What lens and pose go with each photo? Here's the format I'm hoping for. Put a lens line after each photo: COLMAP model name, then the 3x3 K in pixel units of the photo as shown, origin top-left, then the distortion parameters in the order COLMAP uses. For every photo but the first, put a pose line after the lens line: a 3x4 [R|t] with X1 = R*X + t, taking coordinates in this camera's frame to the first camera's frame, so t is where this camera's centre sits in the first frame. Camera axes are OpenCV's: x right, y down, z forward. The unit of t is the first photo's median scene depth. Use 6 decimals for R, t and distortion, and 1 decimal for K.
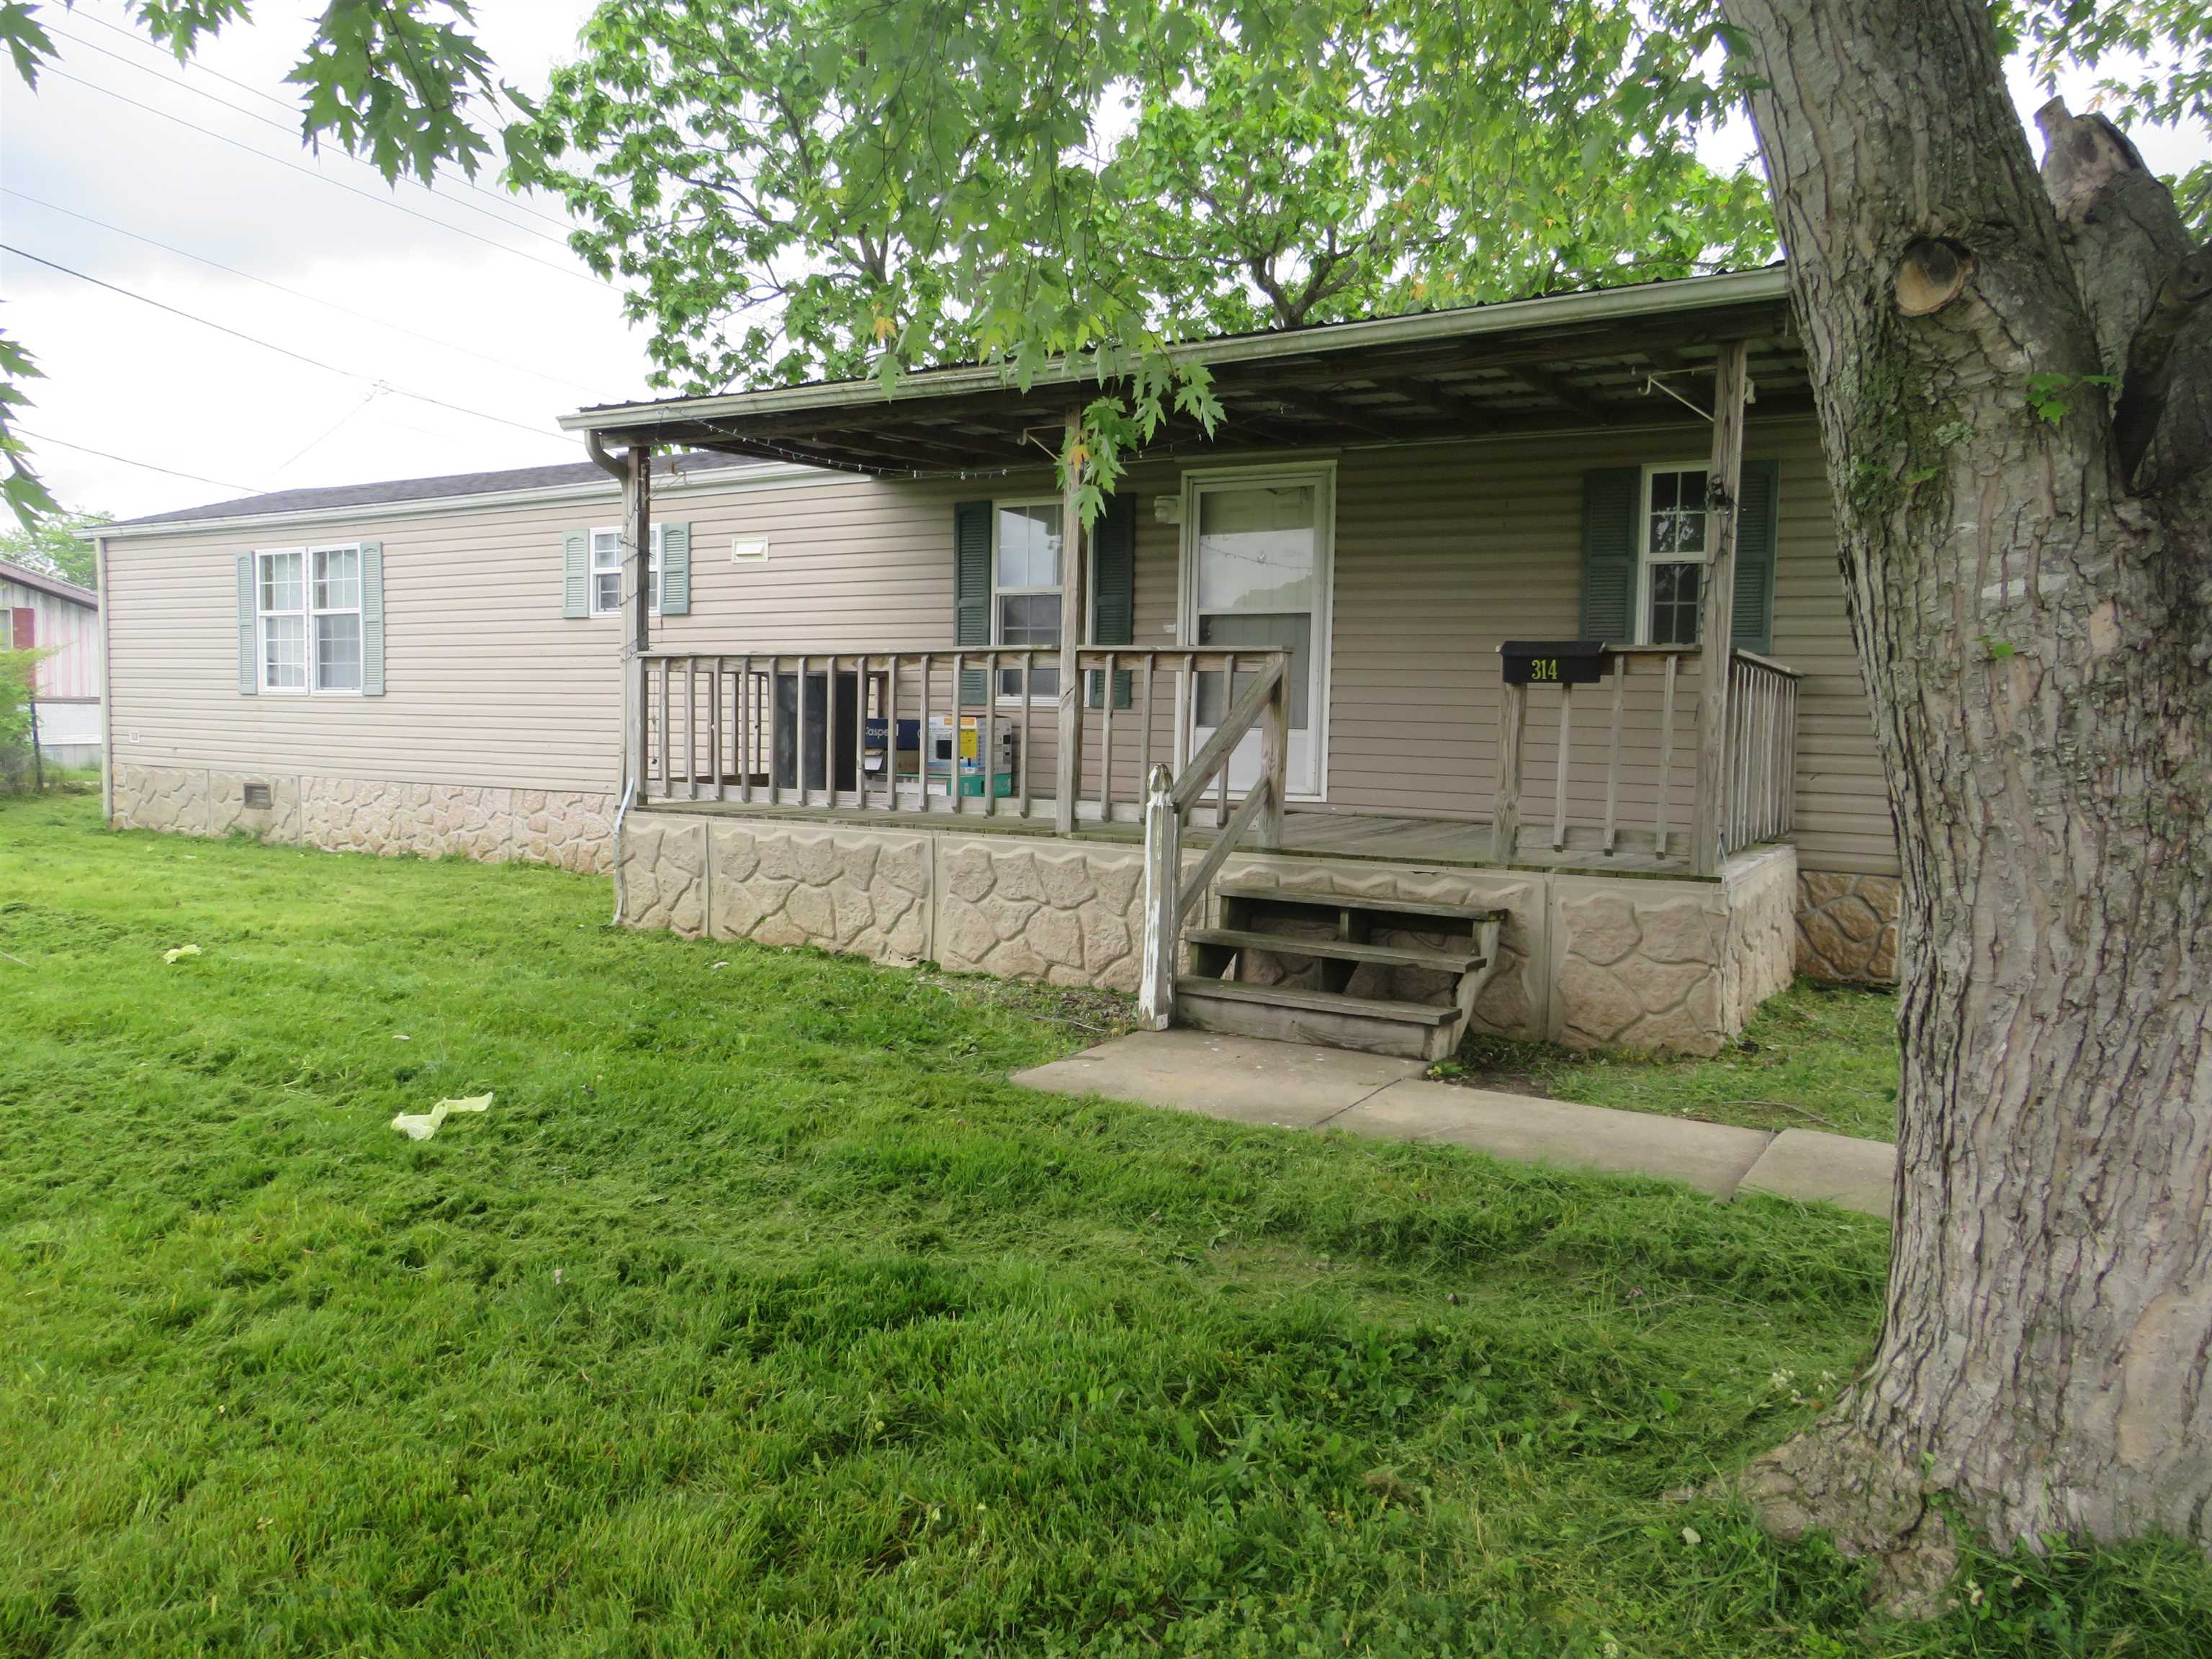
lens RADIAL K [[1529.4, 0, 1106.0], [0, 1529.4, 829.5], [0, 0, 1]] dist [-0.001129, -0.000357]
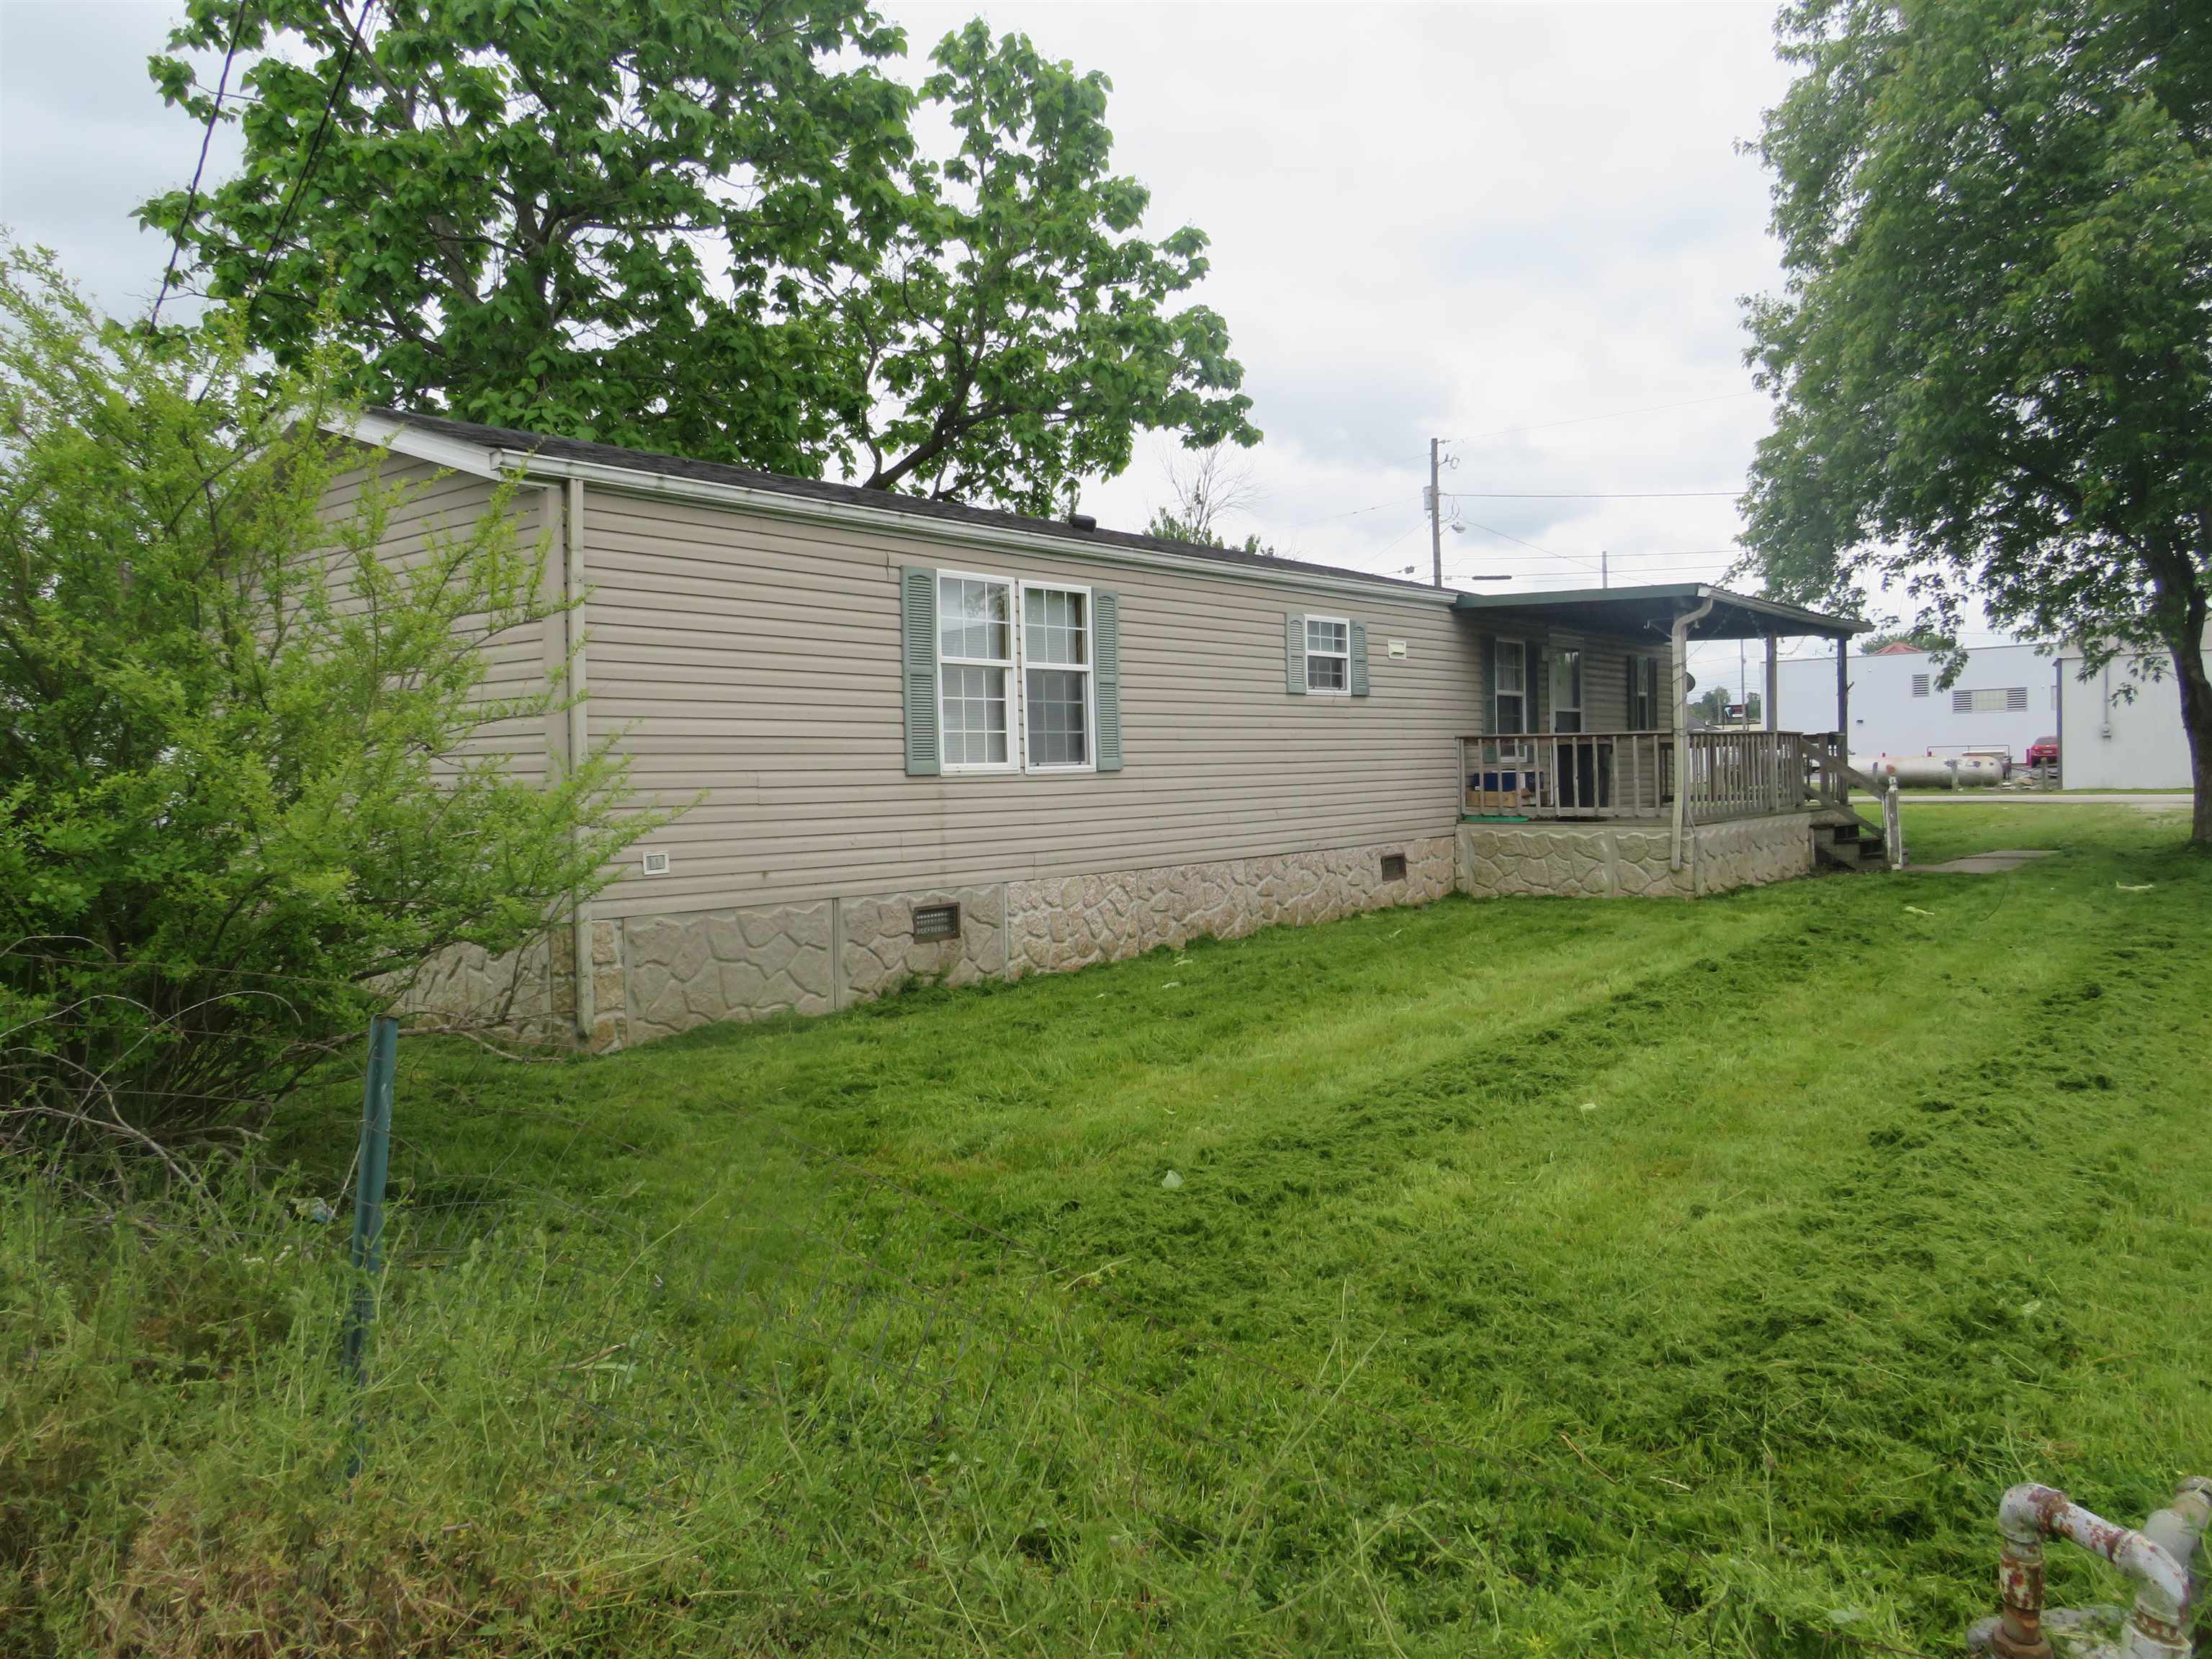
lens RADIAL K [[1529.4, 0, 1106.0], [0, 1529.4, 829.5], [0, 0, 1]] dist [-0.001129, -0.000357]
pose [[0.162700, -0.070557, 0.984150, -1.318288], [0.080056, 0.995095, 0.058107, -0.105680], [-0.983422, 0.069333, 0.167551, 0.870704]]
